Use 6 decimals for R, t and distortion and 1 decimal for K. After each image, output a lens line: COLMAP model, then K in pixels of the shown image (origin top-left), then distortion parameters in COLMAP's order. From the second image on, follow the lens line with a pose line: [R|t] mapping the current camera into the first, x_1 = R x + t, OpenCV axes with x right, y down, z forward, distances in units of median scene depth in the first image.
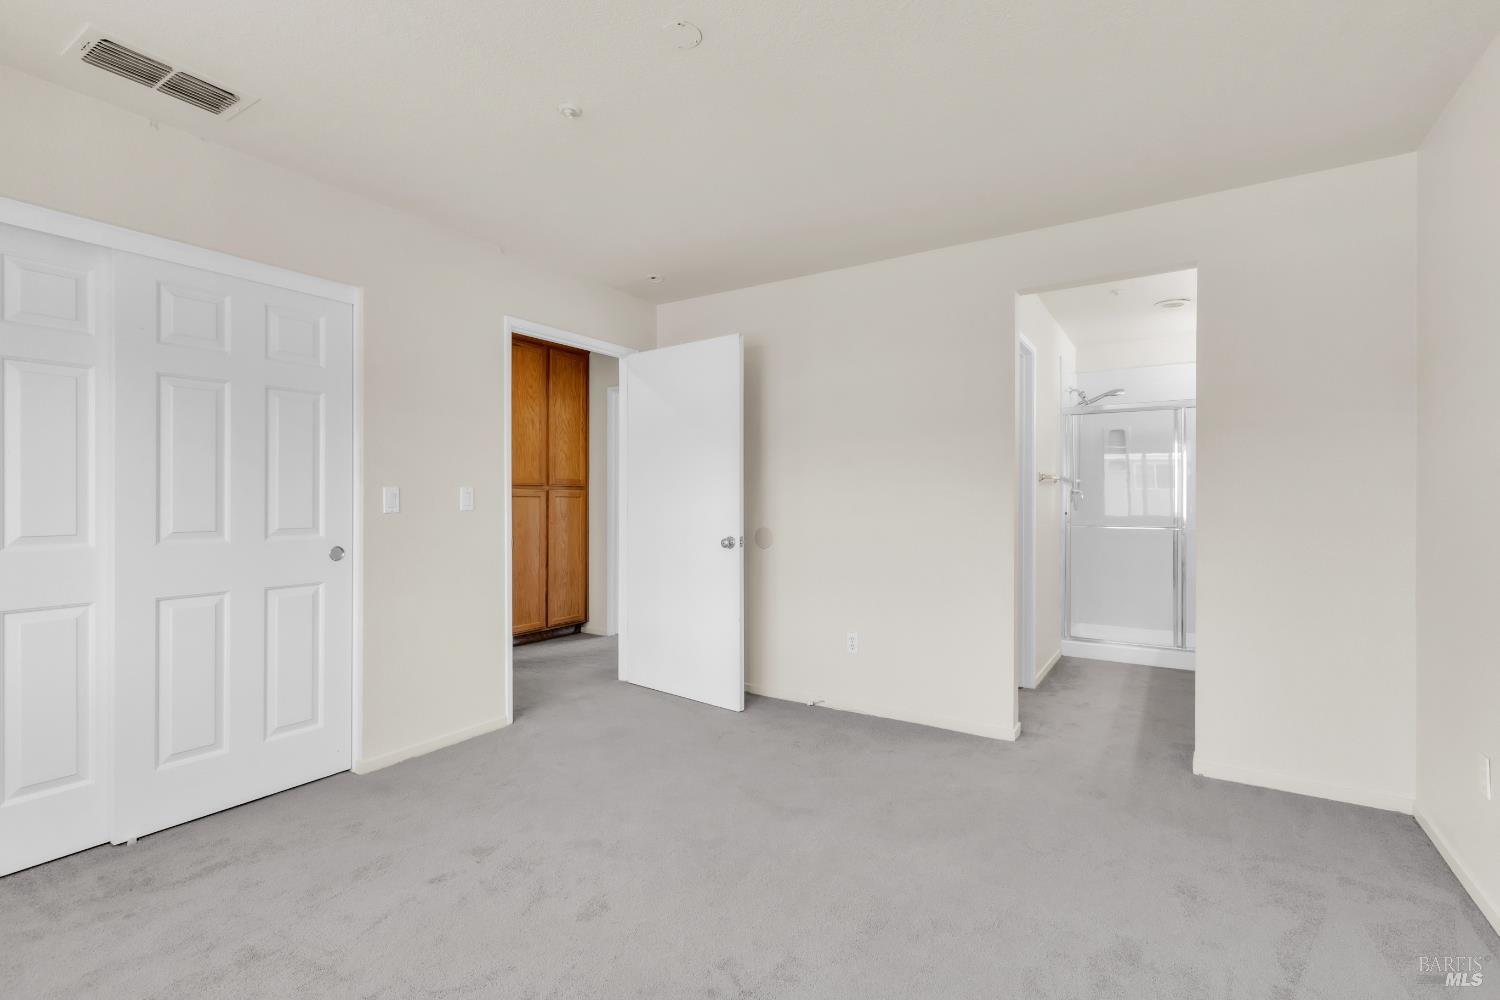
lens RADIAL K [[687.3, 0, 747.7], [0, 687.3, 503.2], [0, 0, 1]] dist [0.000383, 0.000022]
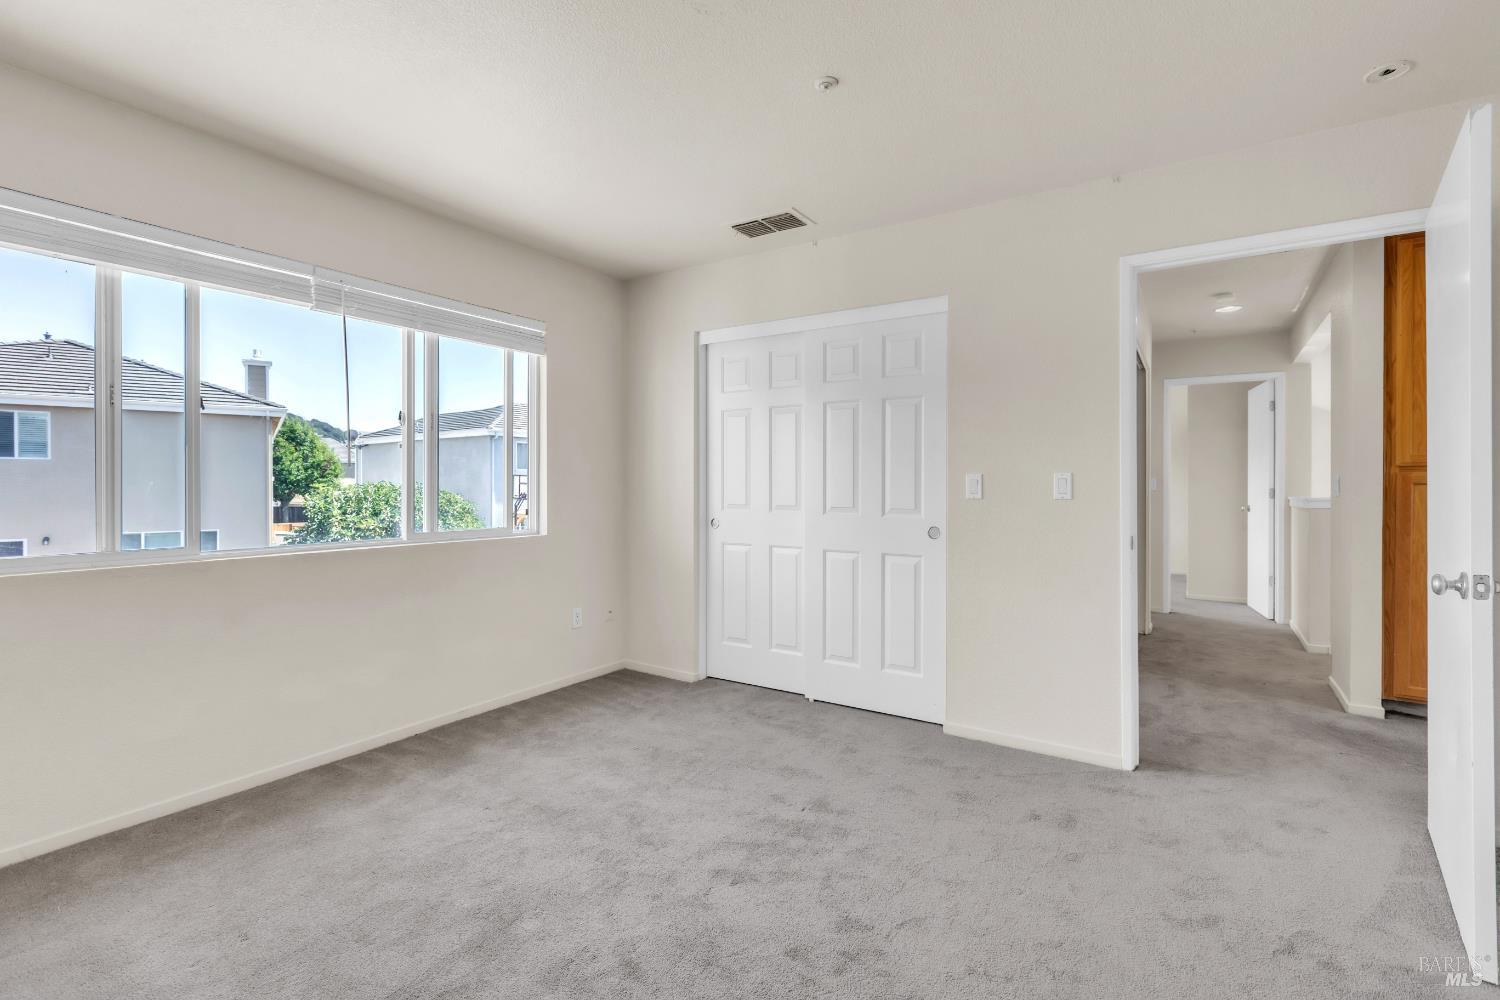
lens RADIAL K [[682.8, 0, 739.8], [0, 682.8, 489.7], [0, 0, 1]] dist [0.000612, 0.000037]
pose [[-0.029352, 0.009707, -0.999522, 0.595460], [-0.004437, 0.999942, 0.009842, -0.008536], [0.999559, 0.004724, -0.029308, 0.762044]]
